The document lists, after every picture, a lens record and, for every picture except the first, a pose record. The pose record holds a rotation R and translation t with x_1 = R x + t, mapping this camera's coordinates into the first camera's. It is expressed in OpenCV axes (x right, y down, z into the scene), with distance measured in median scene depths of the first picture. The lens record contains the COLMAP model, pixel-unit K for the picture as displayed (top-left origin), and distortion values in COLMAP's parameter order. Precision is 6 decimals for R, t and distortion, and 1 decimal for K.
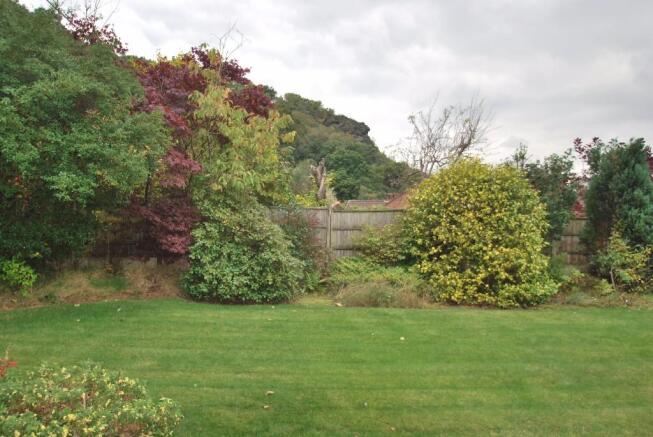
lens RADIAL K [[523.4, 0, 326.5], [0, 523.4, 218.5], [0, 0, 1]] dist [-0.004545, -0.000547]
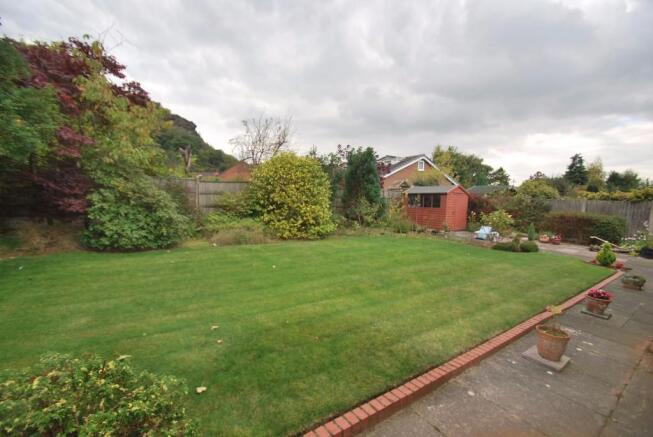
lens RADIAL K [[293.1, 0, 325.7], [0, 293.1, 223.0], [0, 0, 1]] dist [0.019668, -0.014616]
pose [[0.880204, -0.039457, 0.472952, -0.086081], [-0.021385, 0.992229, 0.122578, -0.007901], [-0.474113, -0.118008, 0.872520, 0.114236]]
